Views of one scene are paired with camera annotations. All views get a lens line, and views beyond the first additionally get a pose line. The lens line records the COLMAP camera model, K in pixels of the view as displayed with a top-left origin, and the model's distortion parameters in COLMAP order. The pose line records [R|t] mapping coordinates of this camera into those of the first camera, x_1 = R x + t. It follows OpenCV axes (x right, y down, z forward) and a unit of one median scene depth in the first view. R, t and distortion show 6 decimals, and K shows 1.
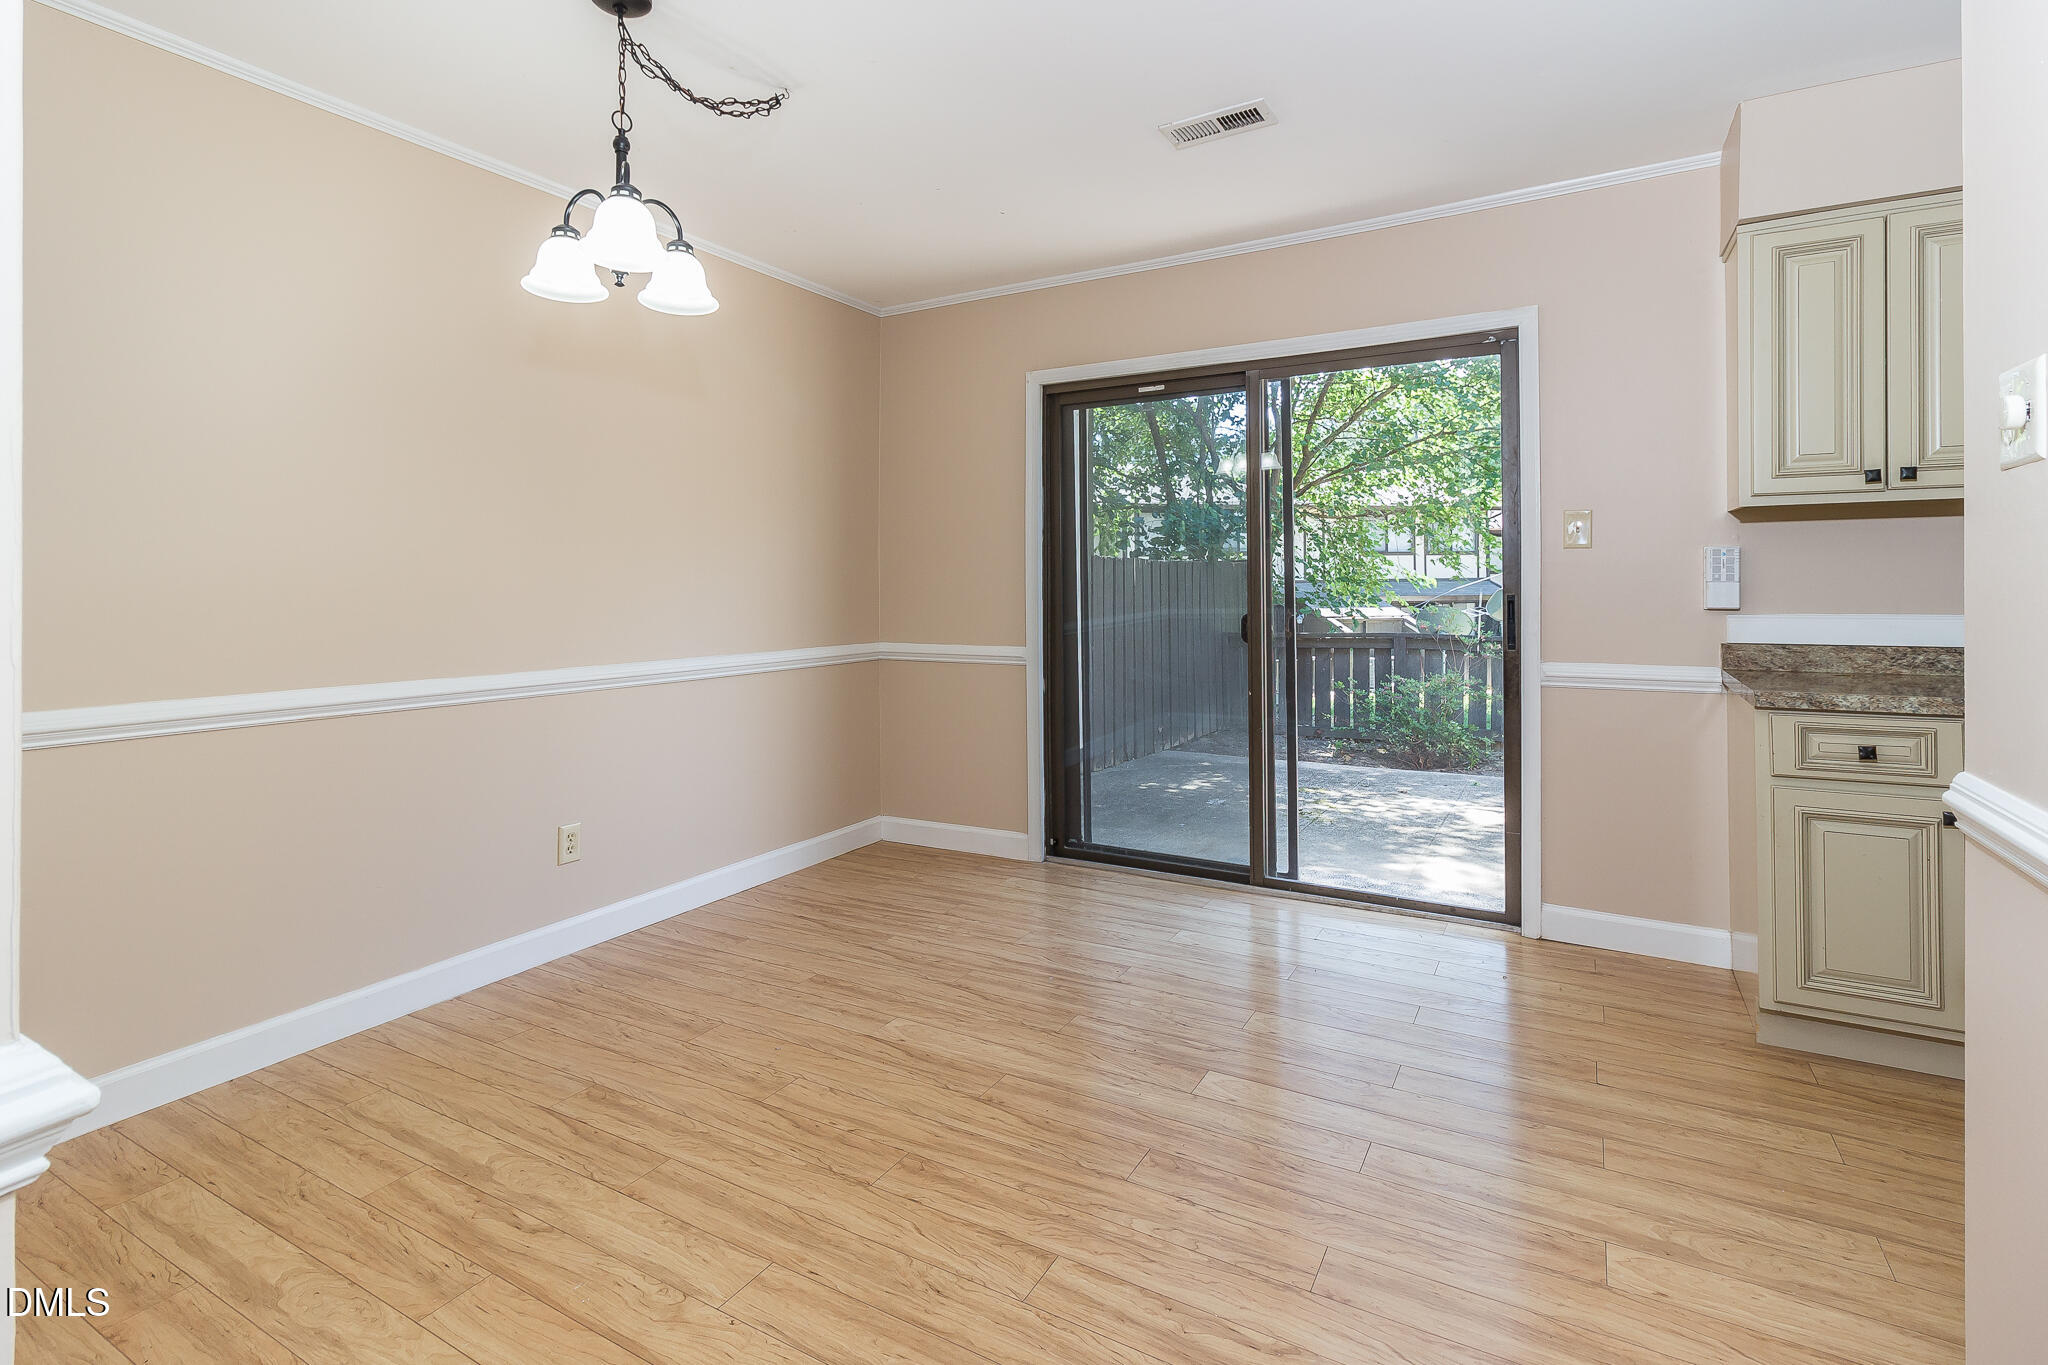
lens RADIAL K [[993.5, 0, 1030.3], [0, 993.5, 583.5], [0, 0, 1]] dist [-0.001094, 0.001465]
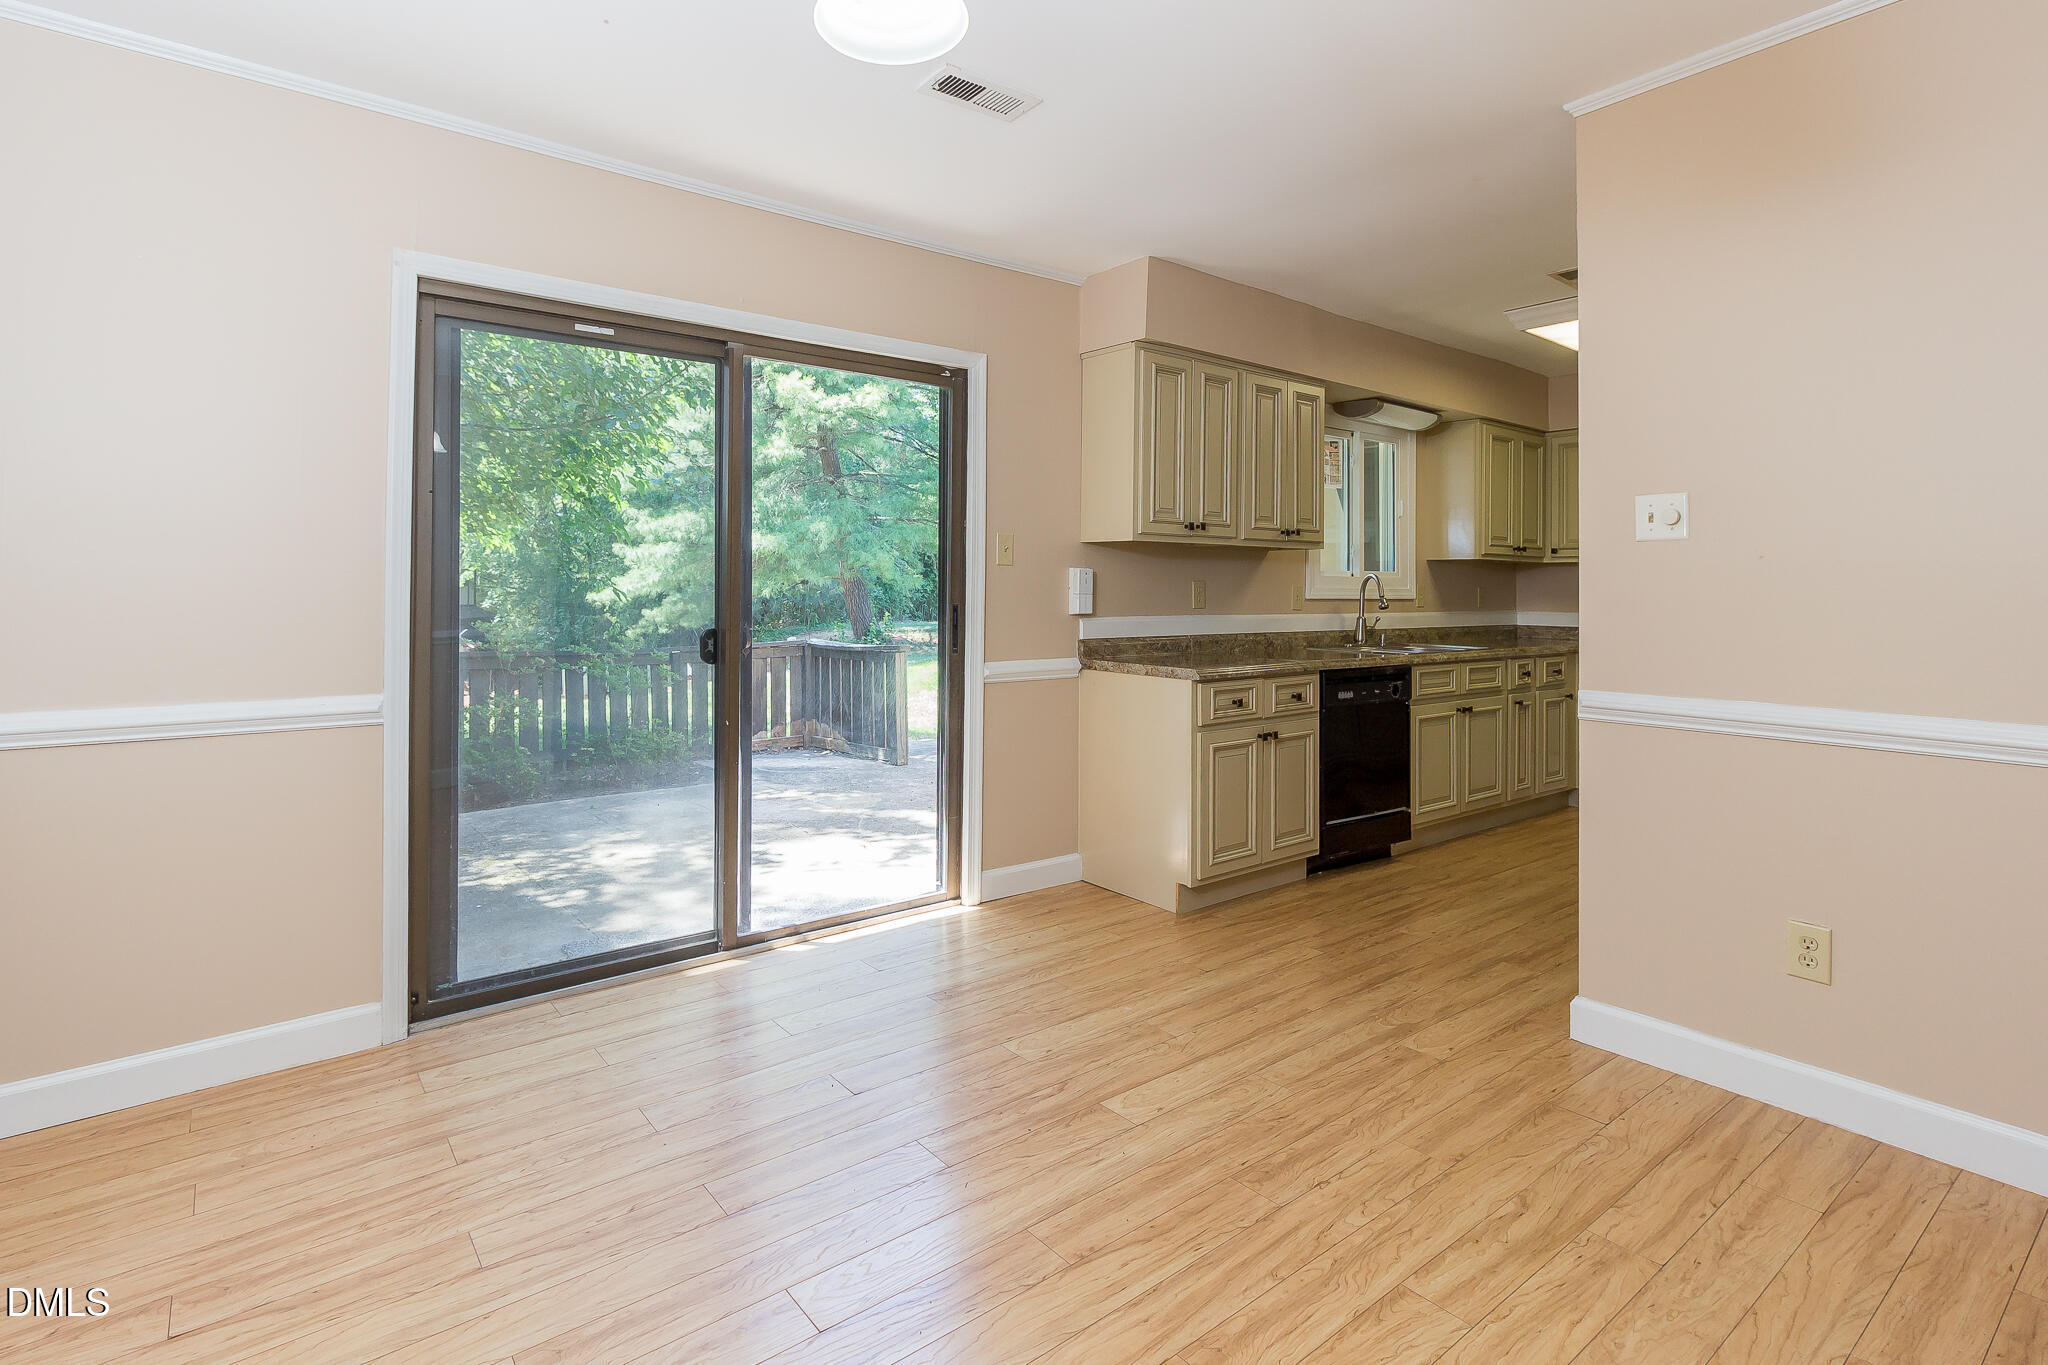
lens RADIAL K [[993.5, 0, 1028.2], [0, 993.5, 585.1], [0, 0, 1]] dist [-0.001094, 0.001465]
pose [[0.375373, 0.014513, 0.926760, -0.840551], [-0.005351, 0.999895, -0.013491, 0.005632], [-0.926858, 0.000105, 0.375411, 0.800527]]
